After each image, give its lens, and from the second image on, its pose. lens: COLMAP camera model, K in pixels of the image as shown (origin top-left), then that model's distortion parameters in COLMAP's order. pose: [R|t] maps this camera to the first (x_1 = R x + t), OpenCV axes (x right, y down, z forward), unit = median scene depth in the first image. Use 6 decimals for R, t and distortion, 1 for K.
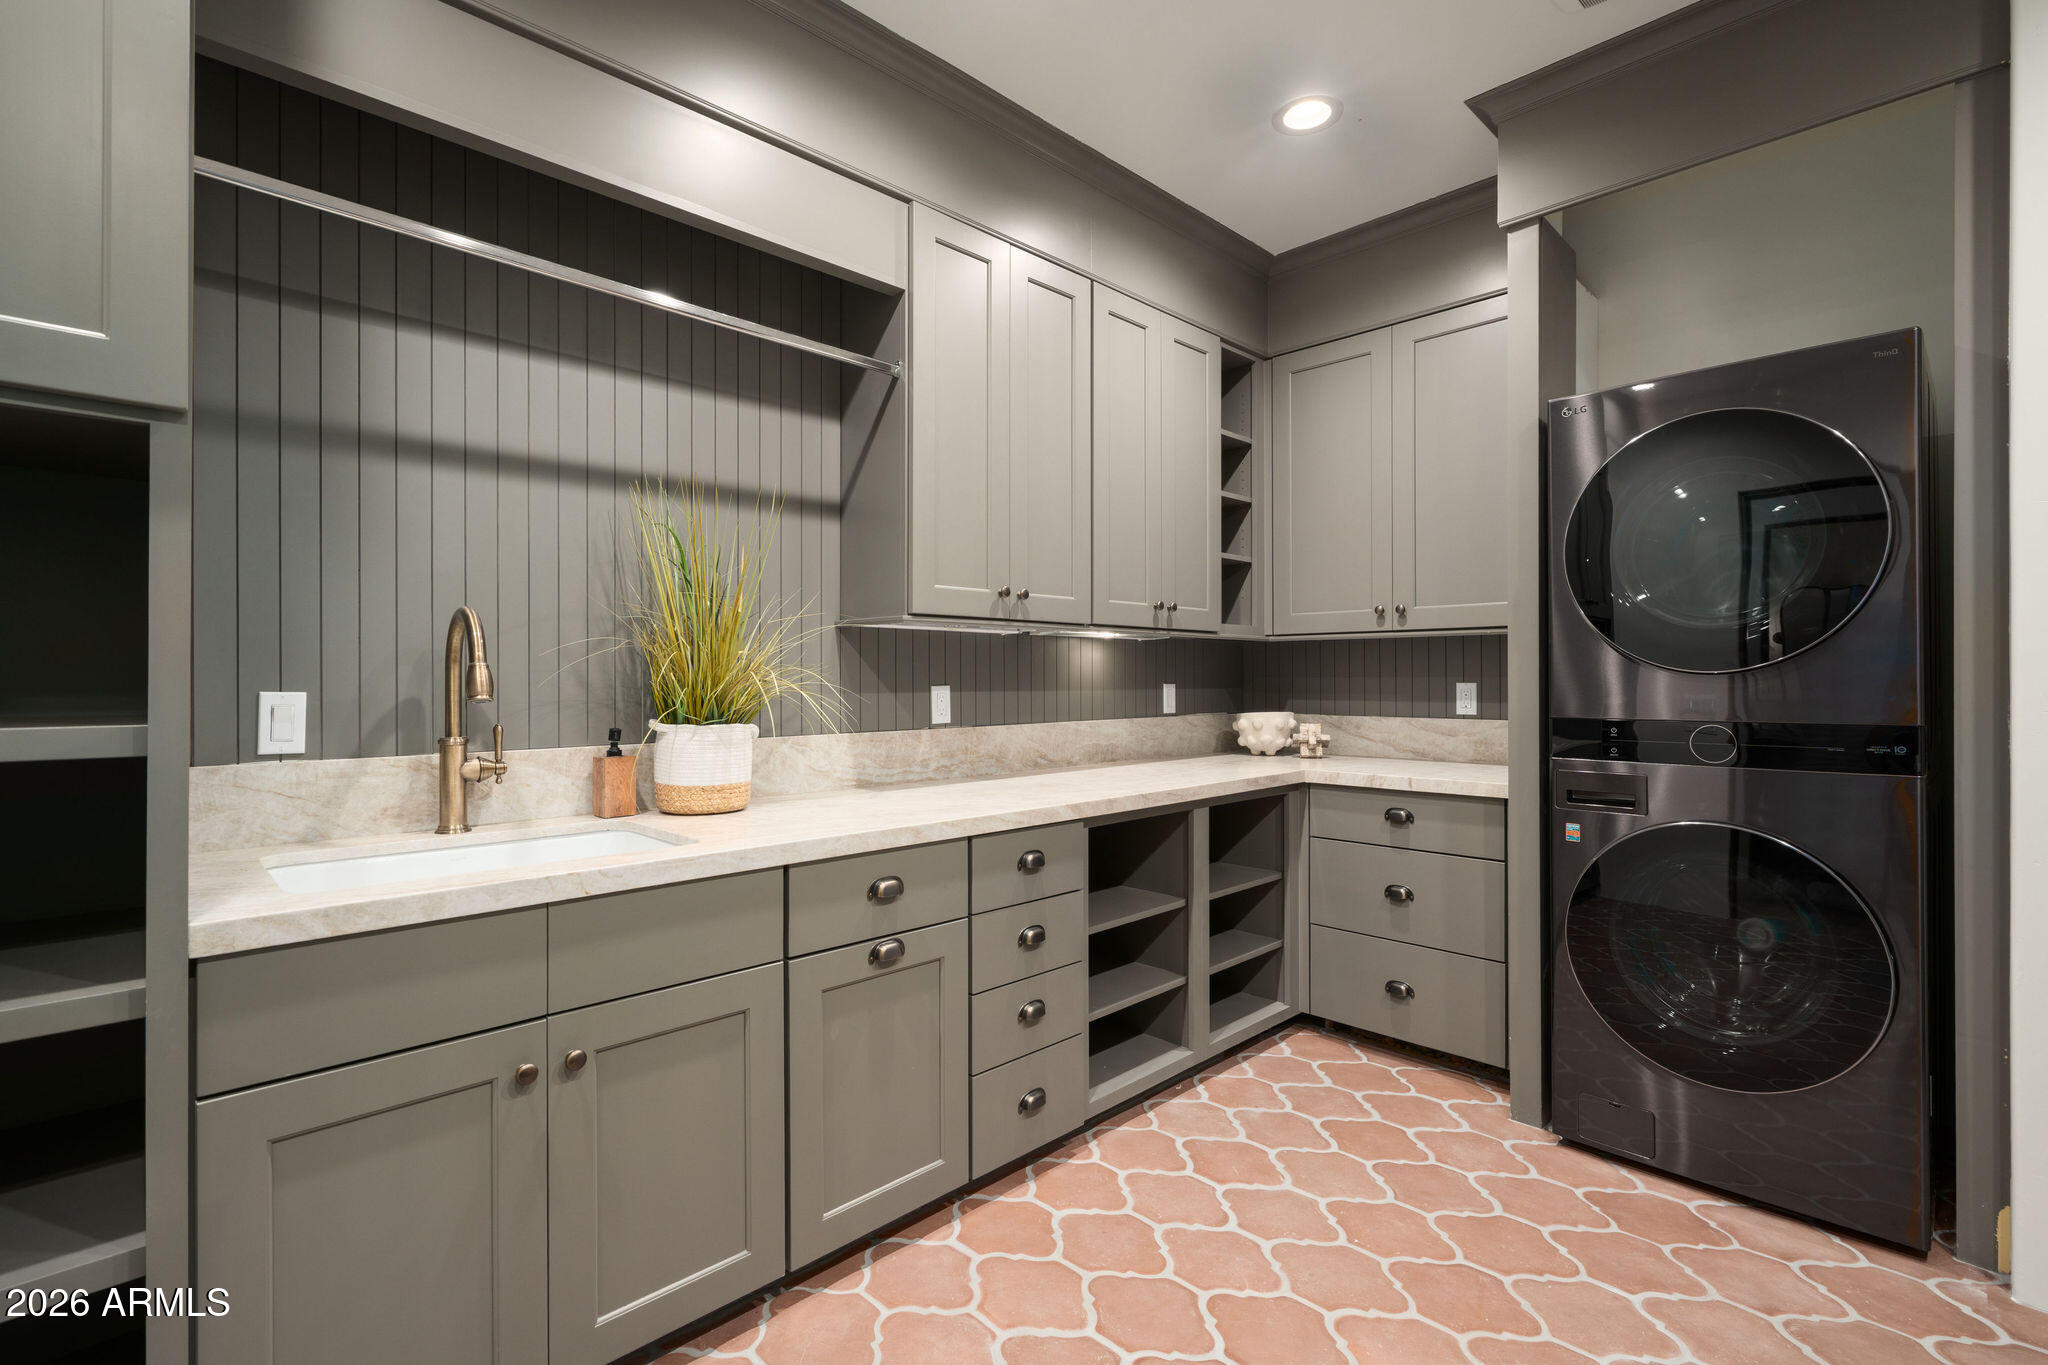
lens RADIAL K [[928.8, 0, 1022.6], [0, 928.8, 678.3], [0, 0, 1]] dist [-0.003877, 0.002394]
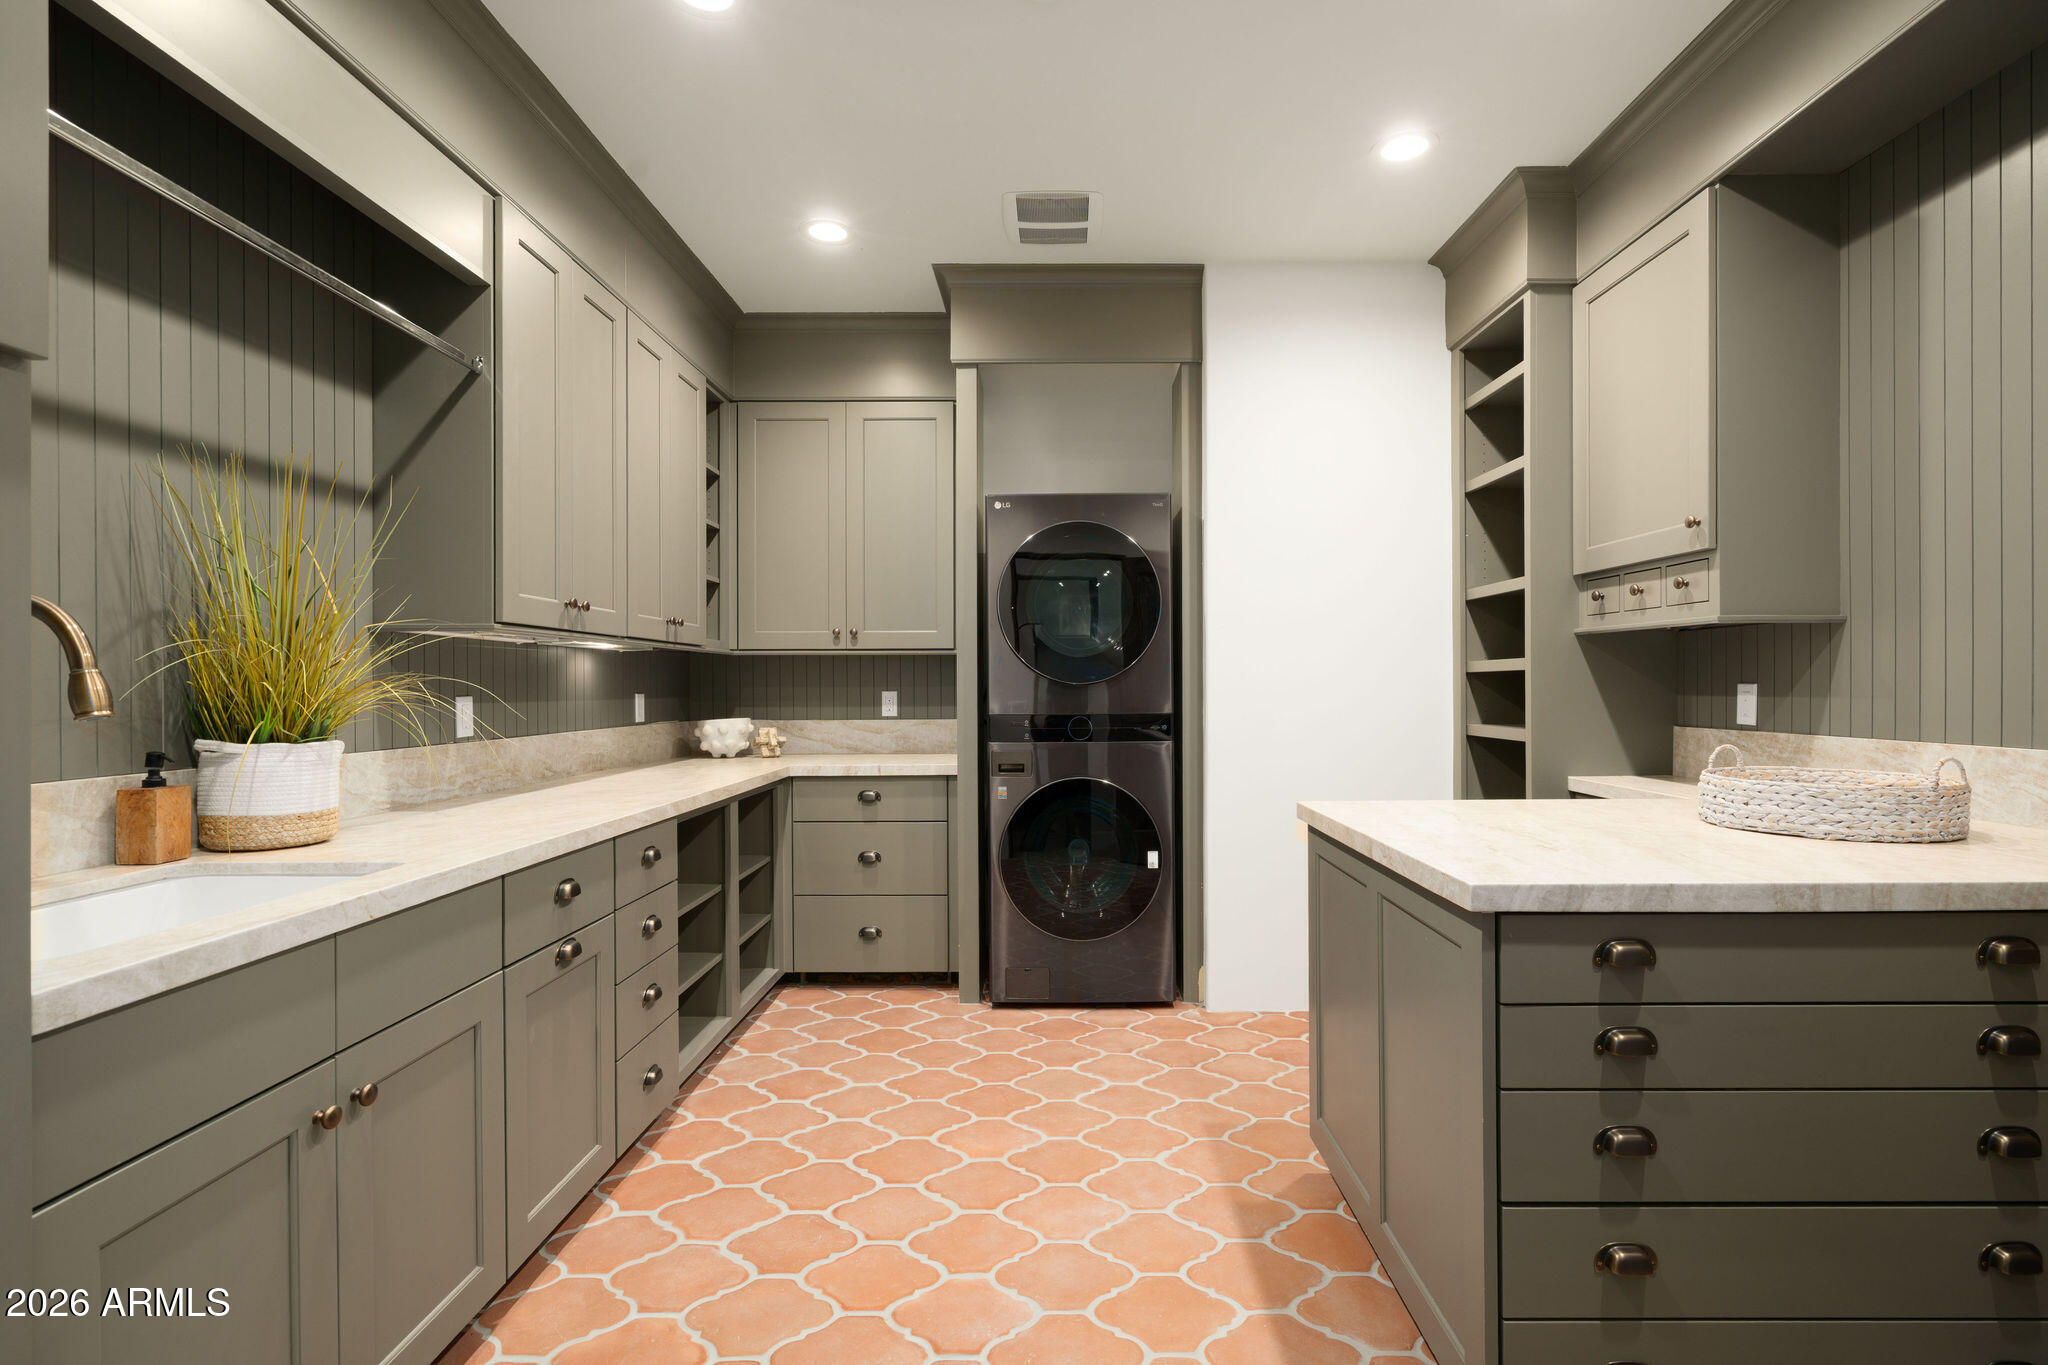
lens RADIAL K [[928.8, 0, 1068.2], [0, 928.8, 688.8], [0, 0, 1]] dist [-0.003877, 0.002394]
pose [[0.695631, -0.002499, 0.718395, -0.401509], [0.002254, 0.999997, 0.001296, 0.000383], [-0.718396, 0.000717, 0.695634, -0.099808]]
